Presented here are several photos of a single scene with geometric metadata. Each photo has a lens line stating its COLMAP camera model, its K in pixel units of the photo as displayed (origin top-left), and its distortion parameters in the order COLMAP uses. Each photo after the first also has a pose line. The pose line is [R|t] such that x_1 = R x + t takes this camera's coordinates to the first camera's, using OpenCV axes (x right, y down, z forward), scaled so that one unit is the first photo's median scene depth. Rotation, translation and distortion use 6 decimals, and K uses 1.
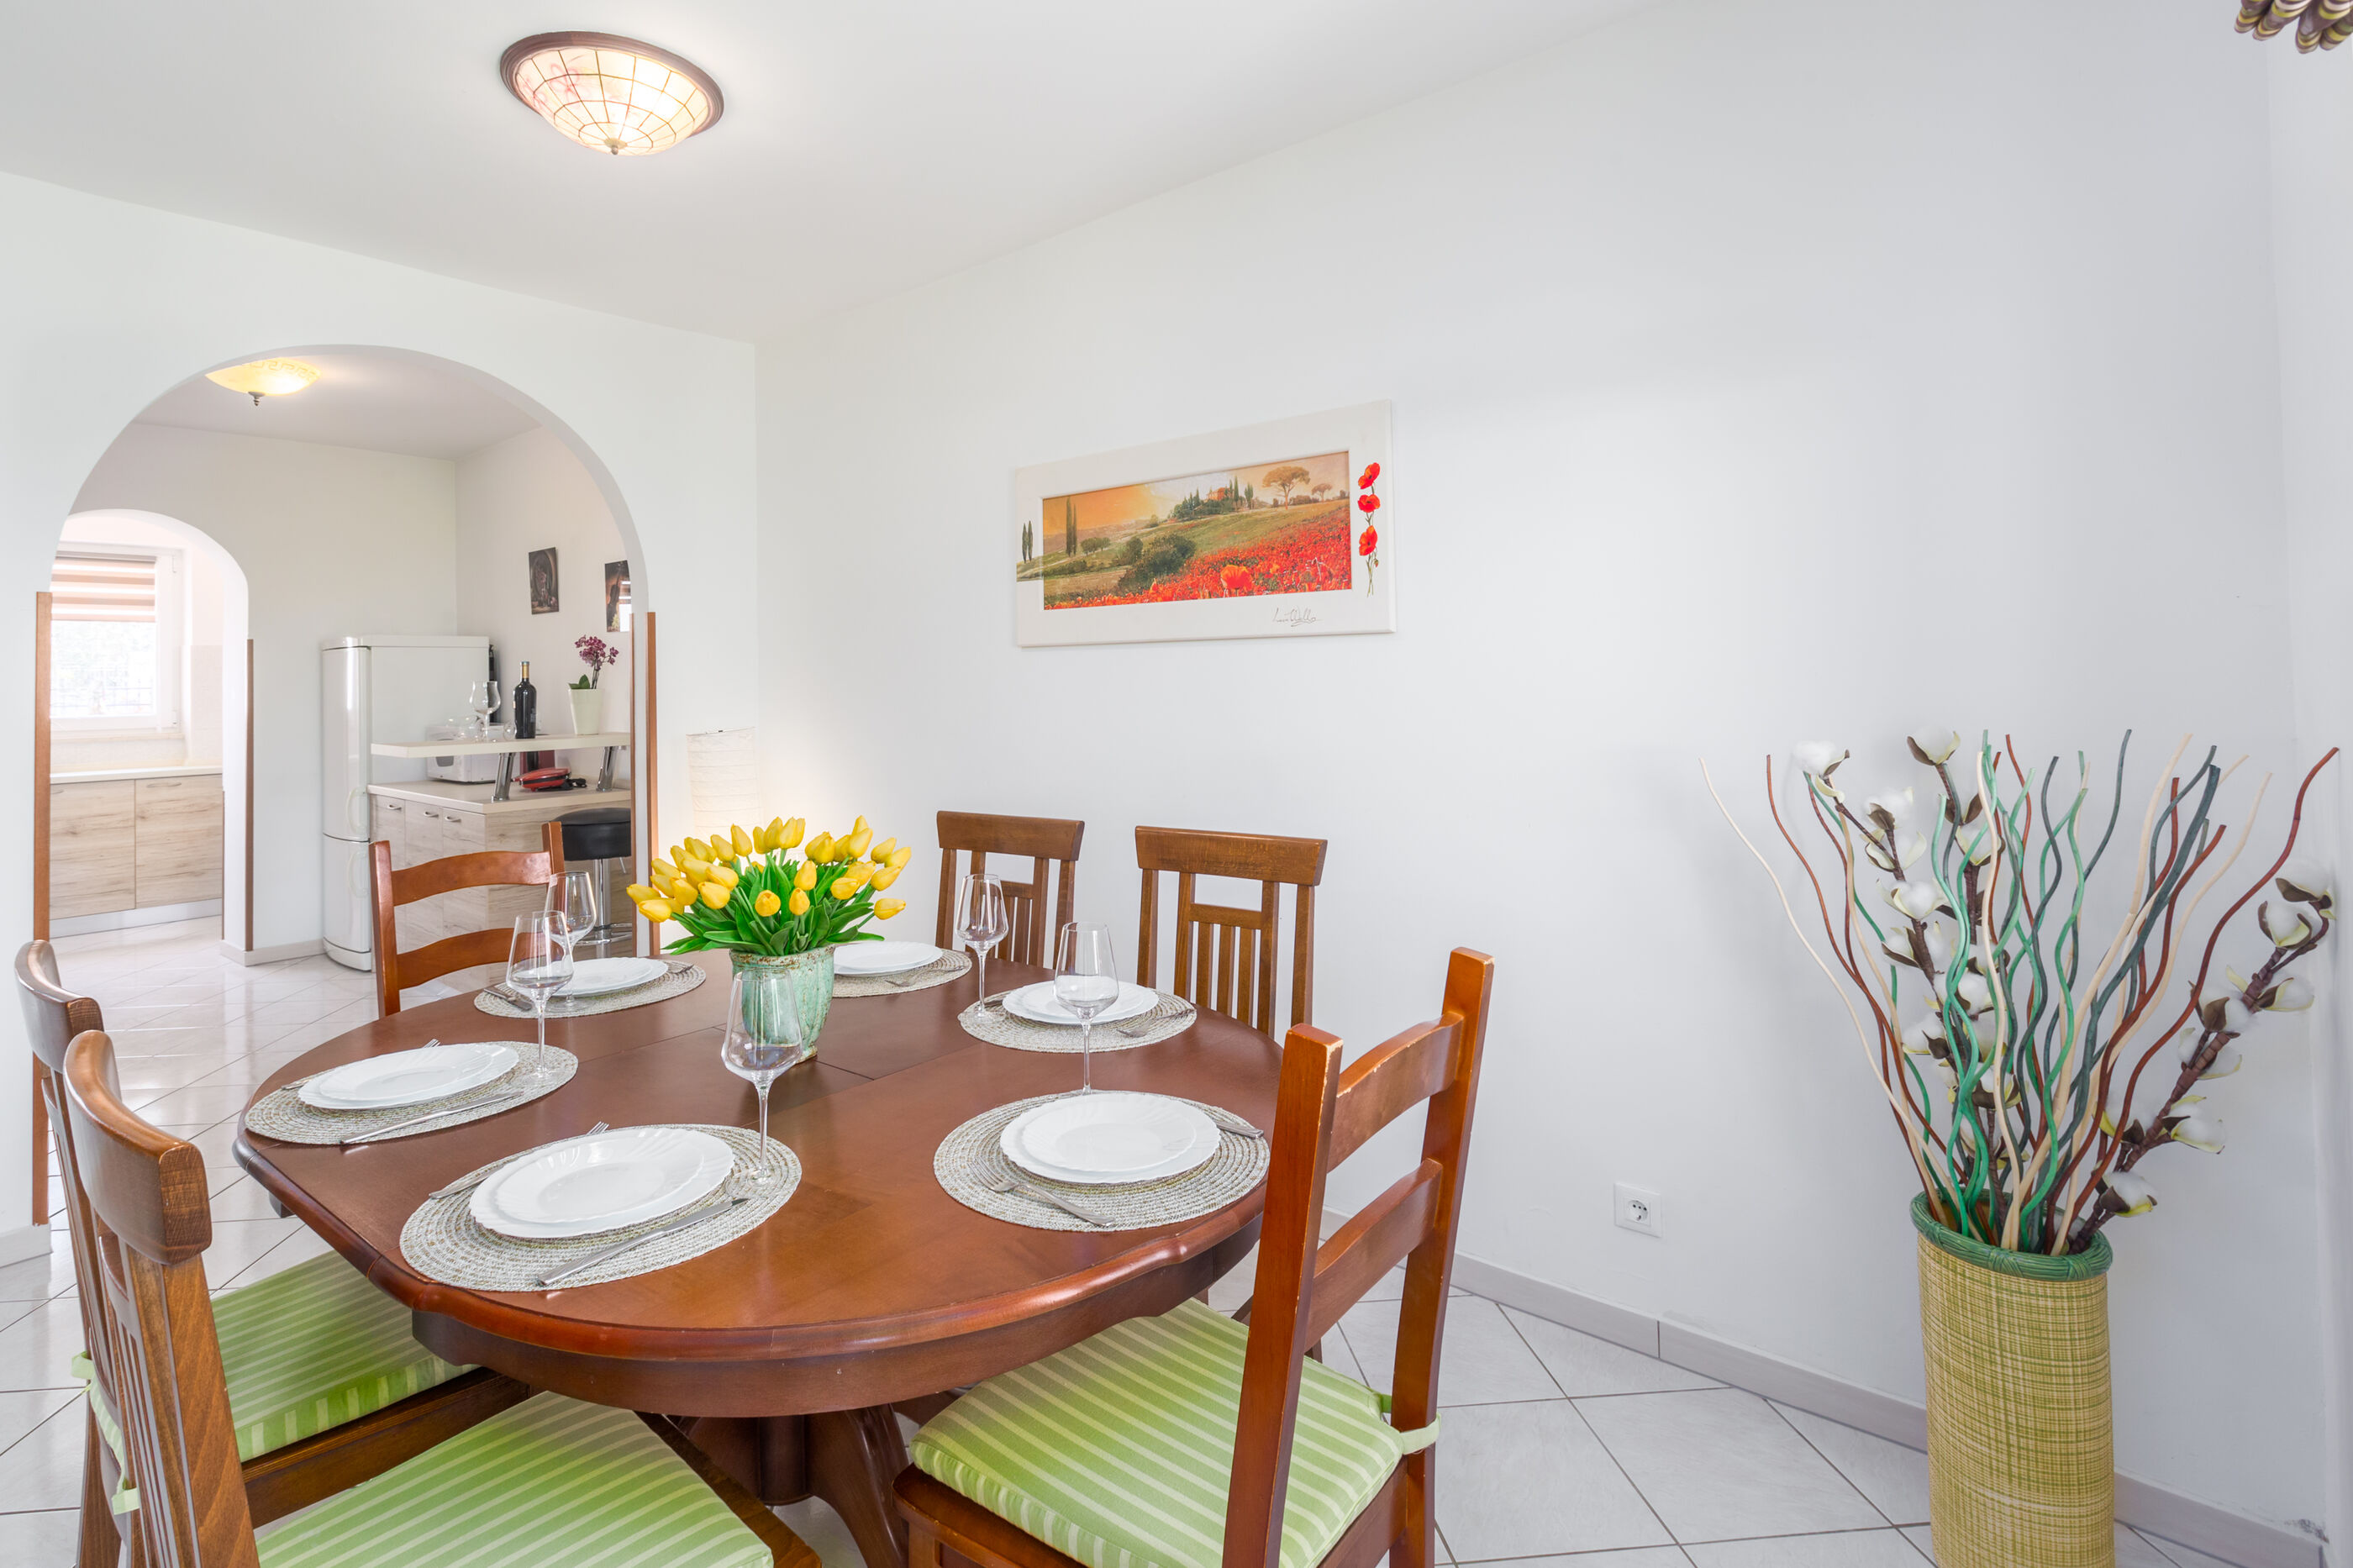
lens RADIAL K [[1085.8, 0, 1104.2], [0, 1085.8, 669.2], [0, 0, 1]] dist [0.001559, -0.002983]
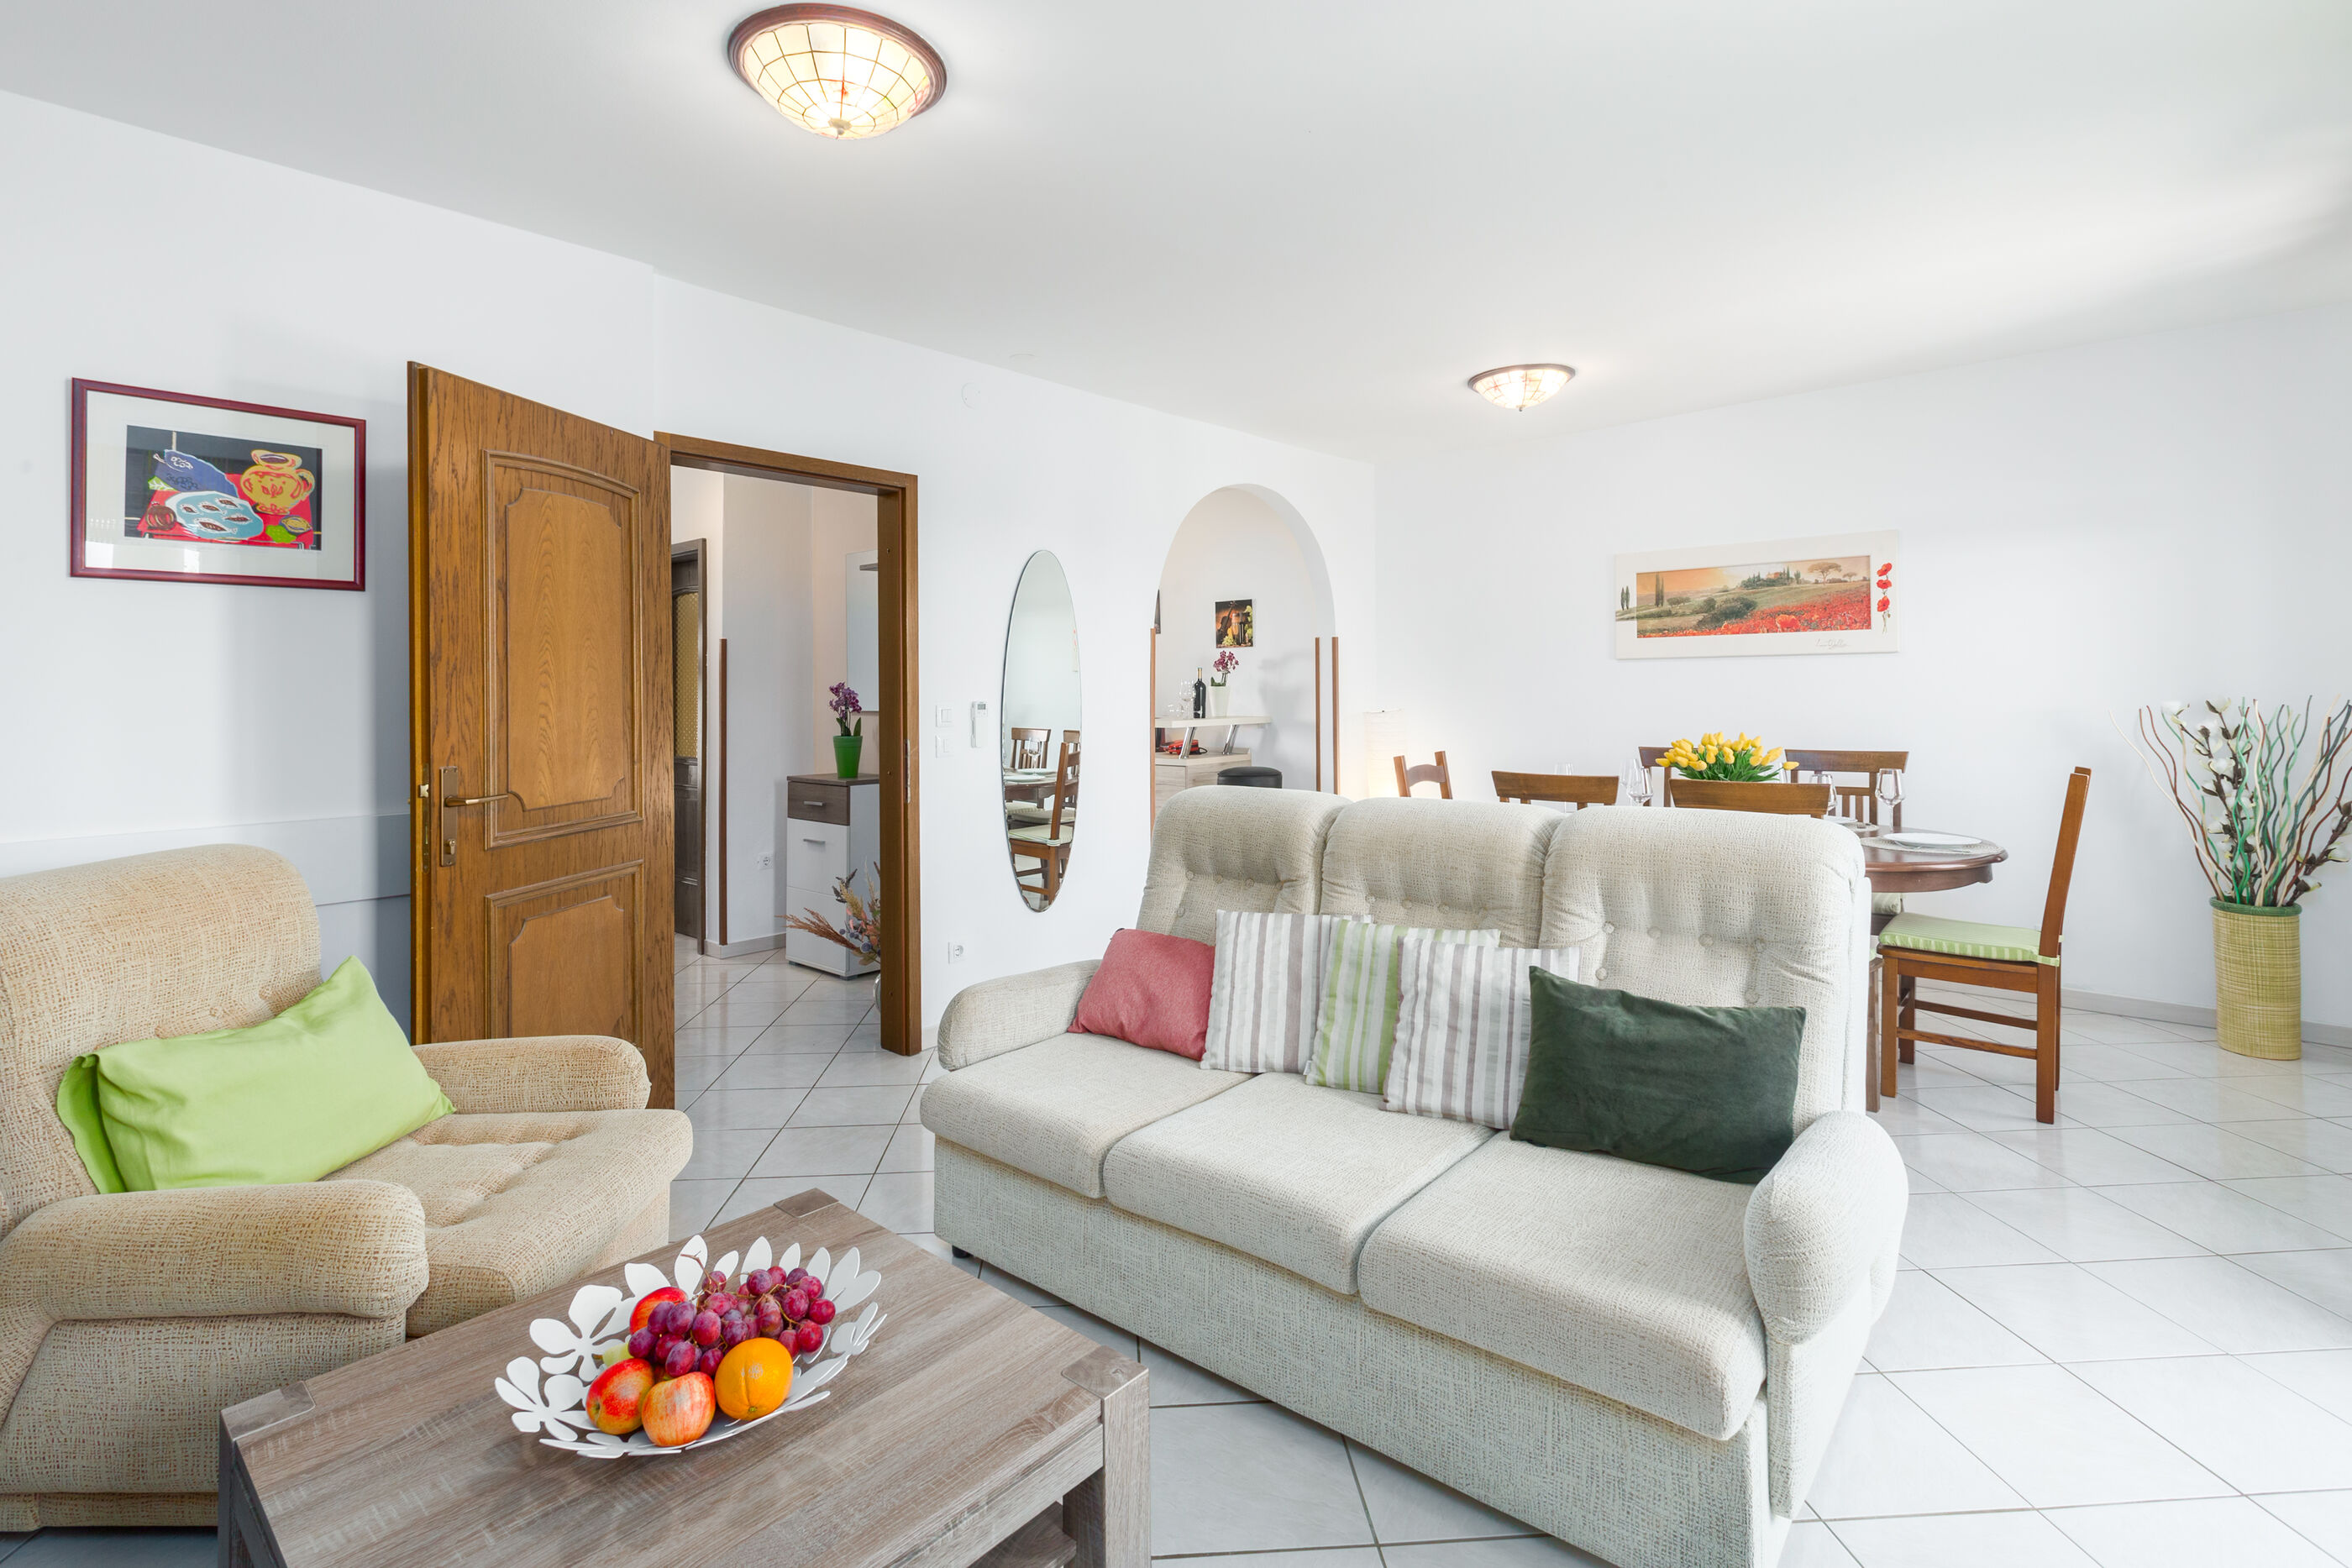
lens RADIAL K [[1085.3, 0, 1127.1], [0, 1085.3, 696.4], [0, 0, 1]] dist [0.001559, -0.002983]
pose [[0.999711, 0.006243, -0.023207, -0.952213], [-0.005979, 0.999917, 0.011430, 0.027123], [0.023277, -0.011288, 0.999665, -0.856915]]
